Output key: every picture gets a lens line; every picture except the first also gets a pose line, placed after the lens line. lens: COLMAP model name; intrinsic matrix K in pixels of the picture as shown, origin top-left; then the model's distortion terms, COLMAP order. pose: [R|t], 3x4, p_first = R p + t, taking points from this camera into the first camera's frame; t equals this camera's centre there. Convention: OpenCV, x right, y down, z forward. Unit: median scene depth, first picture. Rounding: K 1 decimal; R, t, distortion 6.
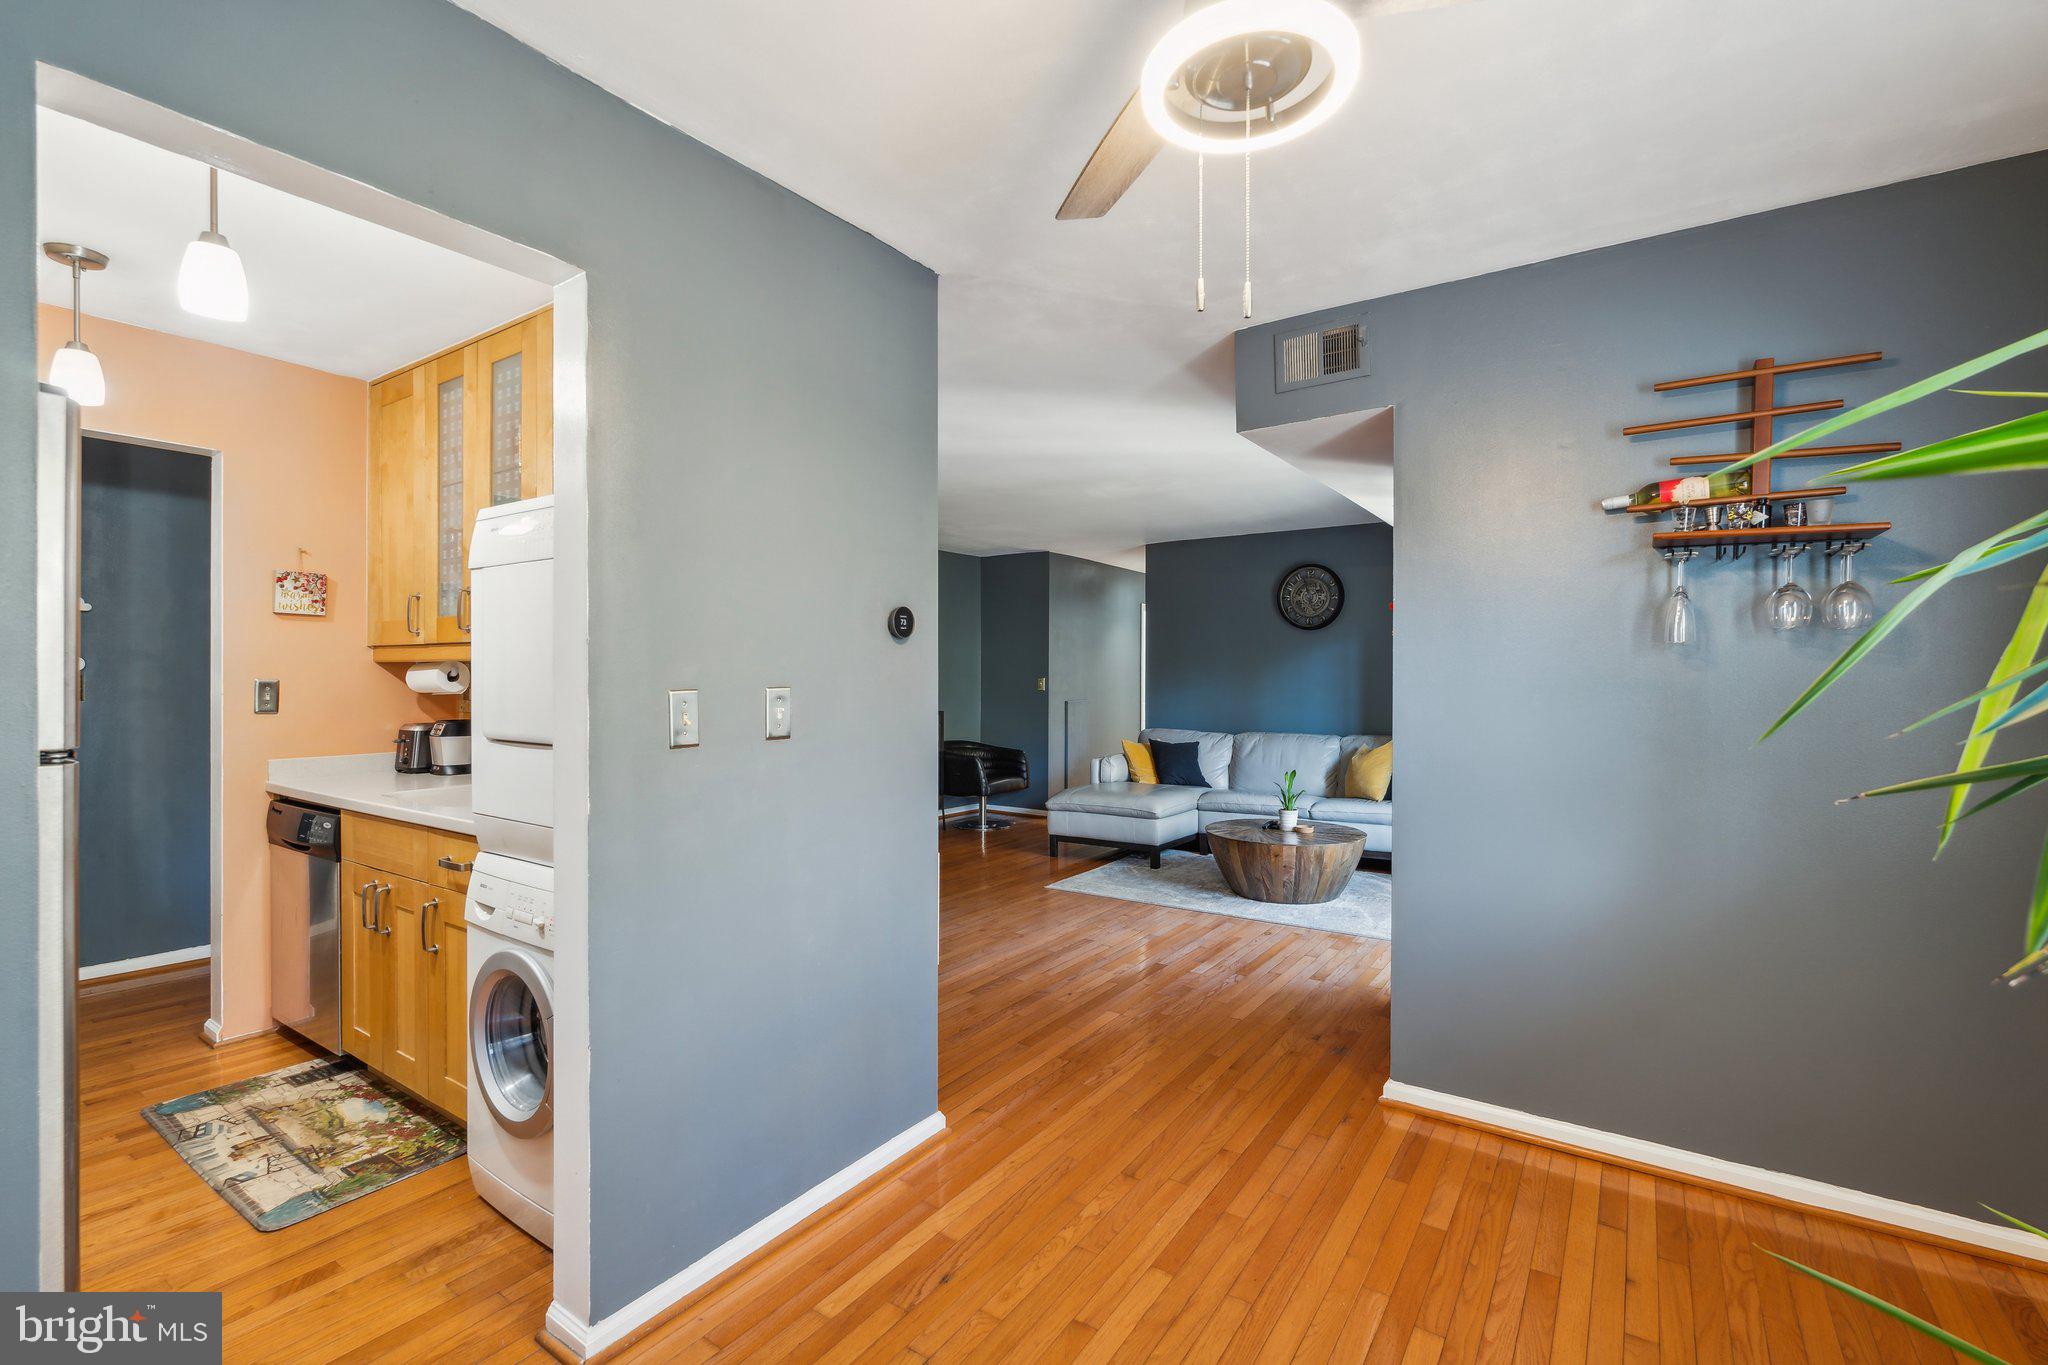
lens RADIAL K [[908.9, 0, 1017.8], [0, 908.9, 676.9], [0, 0, 1]] dist [-0.000230, 0.000118]
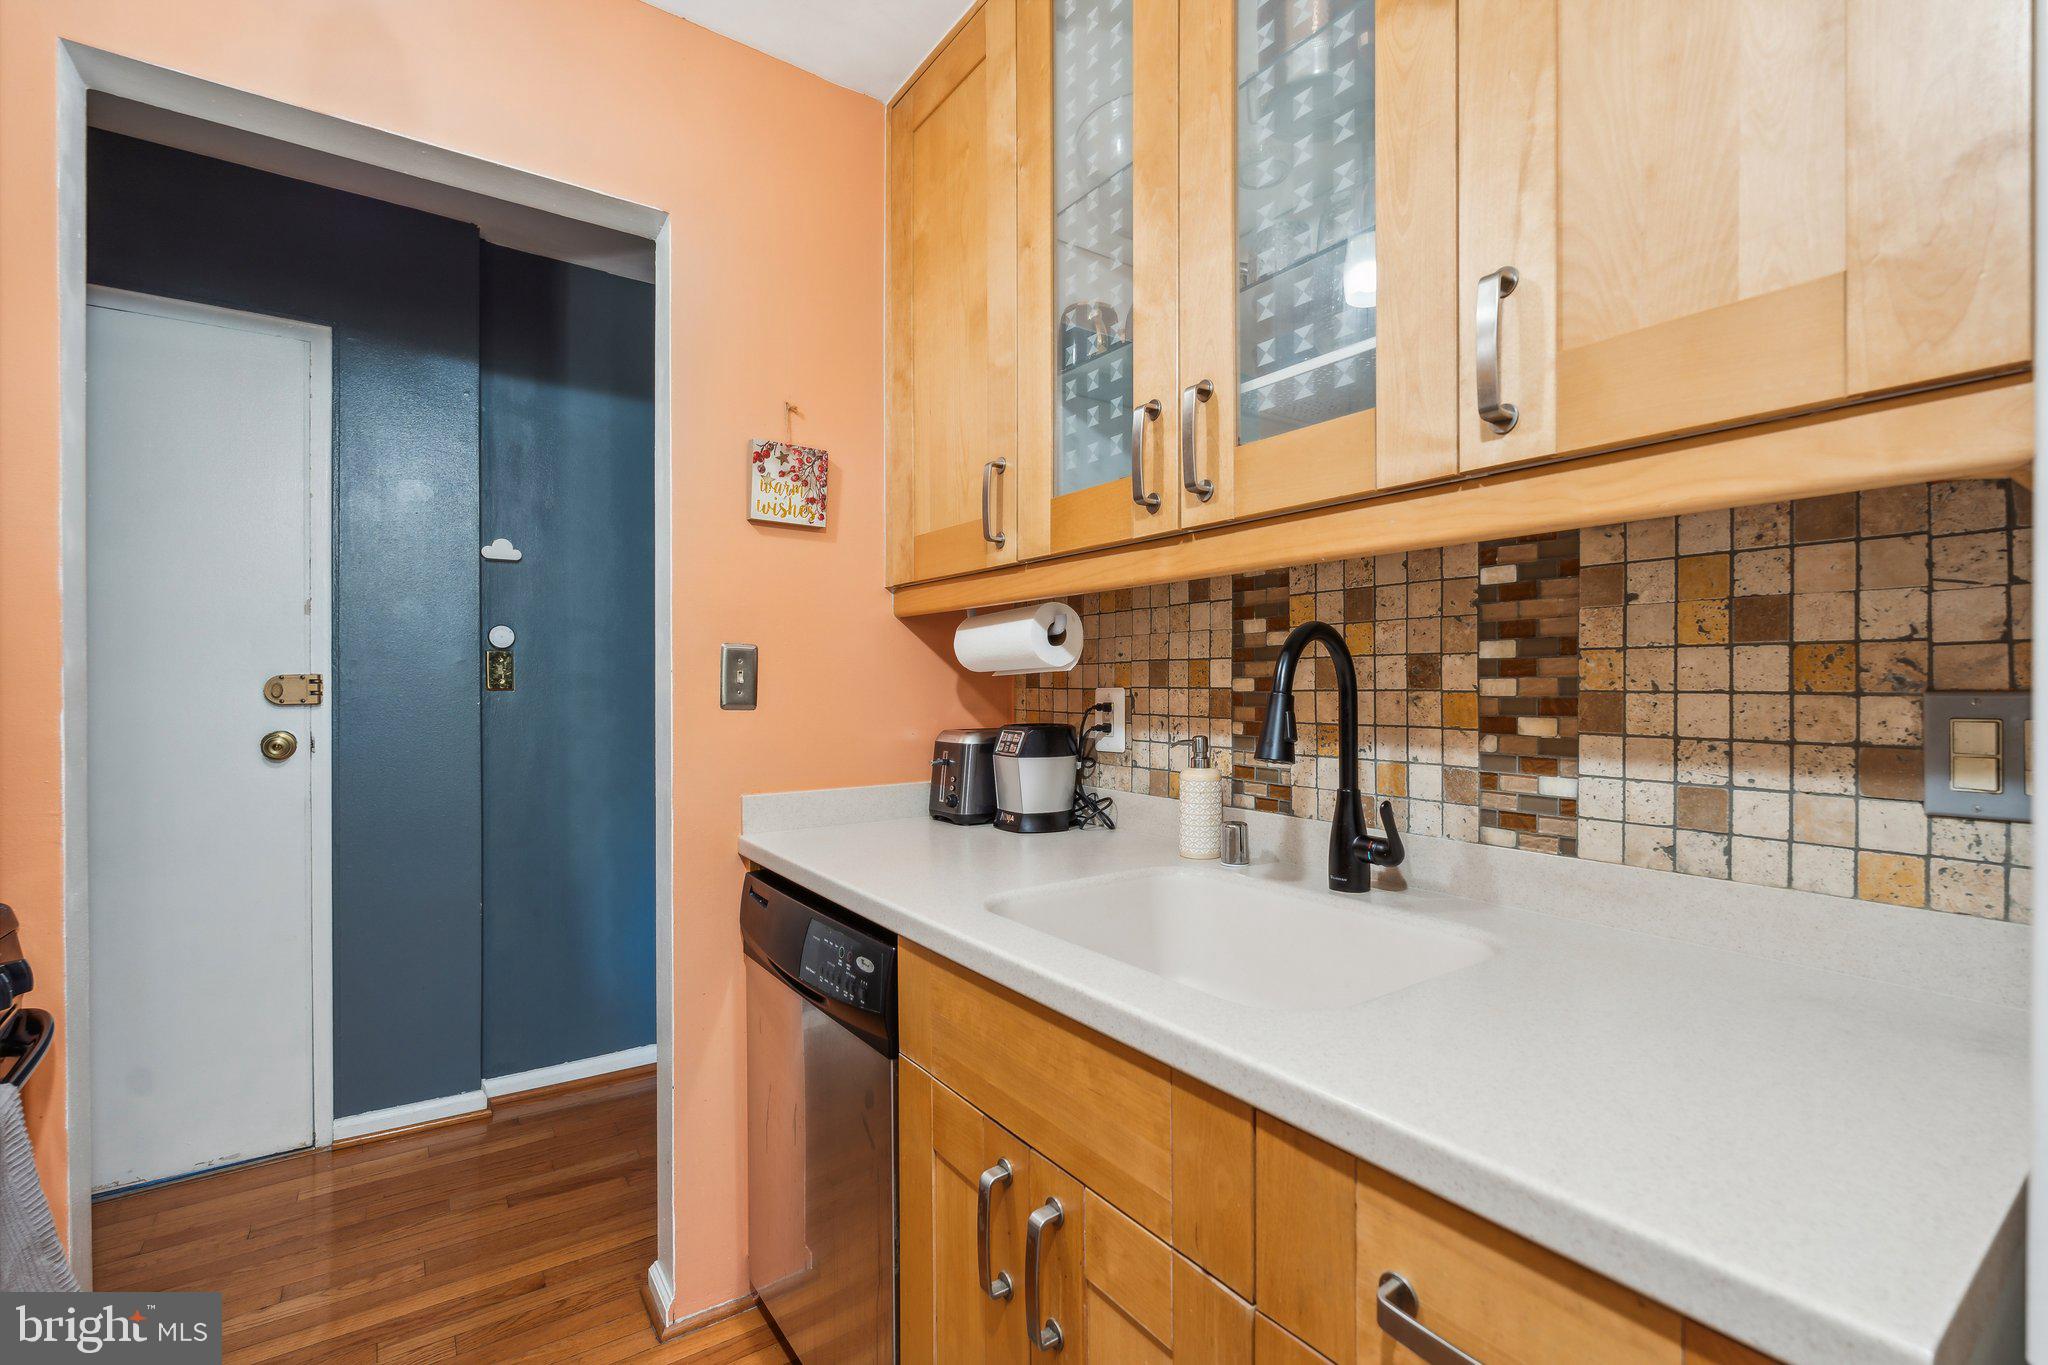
lens RADIAL K [[908.0, 0, 1024.0], [0, 908.0, 682.5], [0, 0, 1]] dist [-0.004123, 0.000659]
pose [[0.937247, -0.002205, -0.348659, -0.473506], [0.002335, 0.999997, -0.000050, 0.025078], [0.348658, -0.000767, 0.937250, 0.546832]]
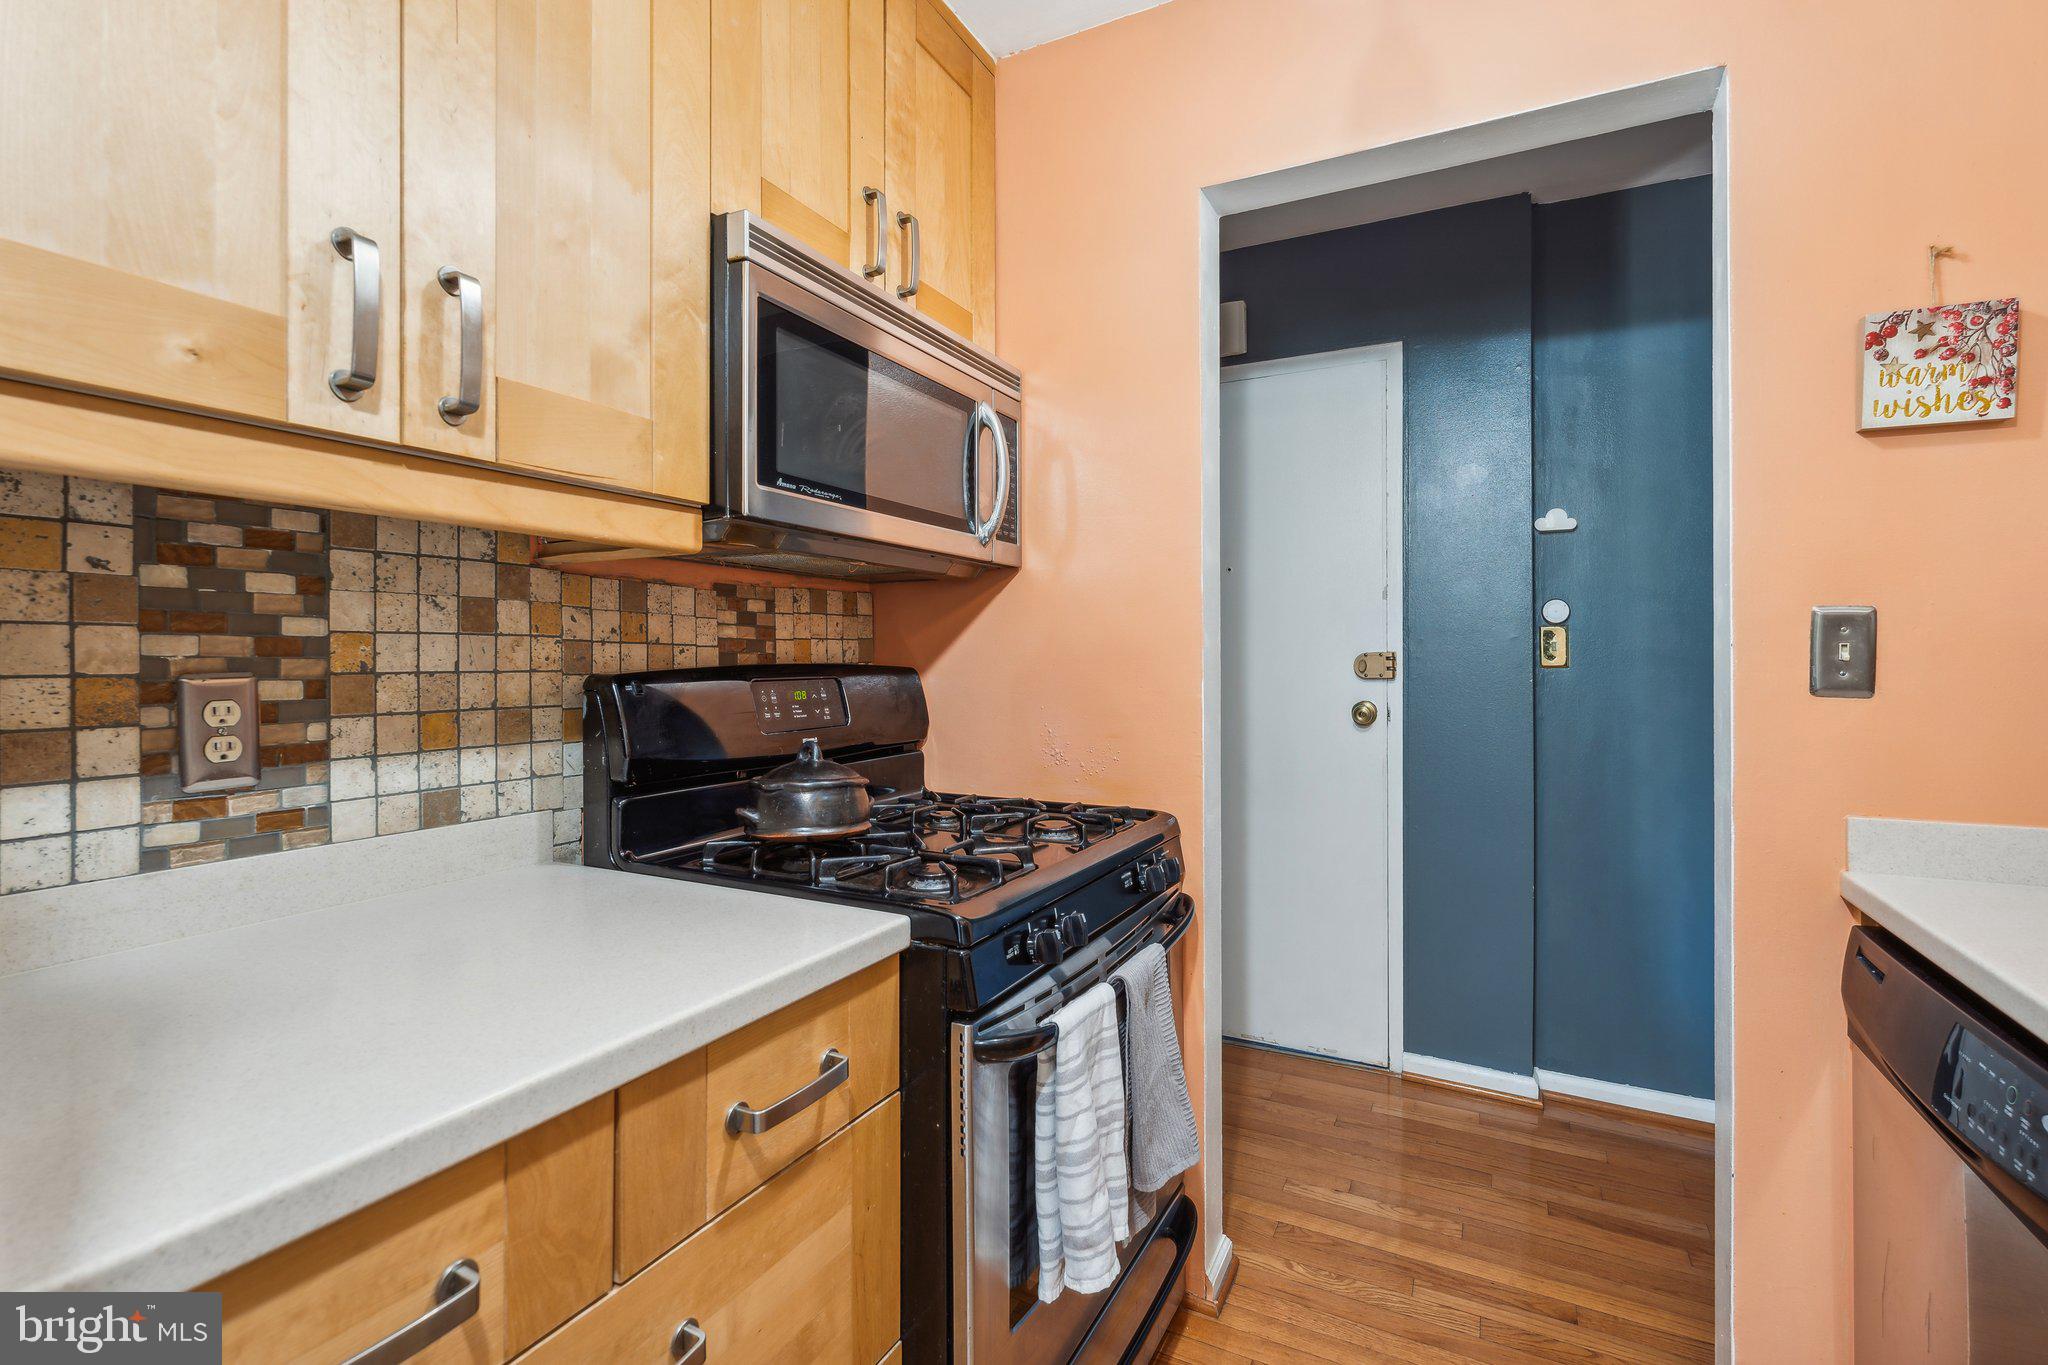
lens RADIAL K [[919.2, 0, 1032.5], [0, 919.2, 657.1], [0, 0, 1]] dist [-0.004230, 0.000257]
pose [[0.131130, -0.004495, -0.991355, -0.475766], [0.001478, 0.999989, -0.004339, 0.024923], [0.991364, -0.000897, 0.131135, 0.595231]]
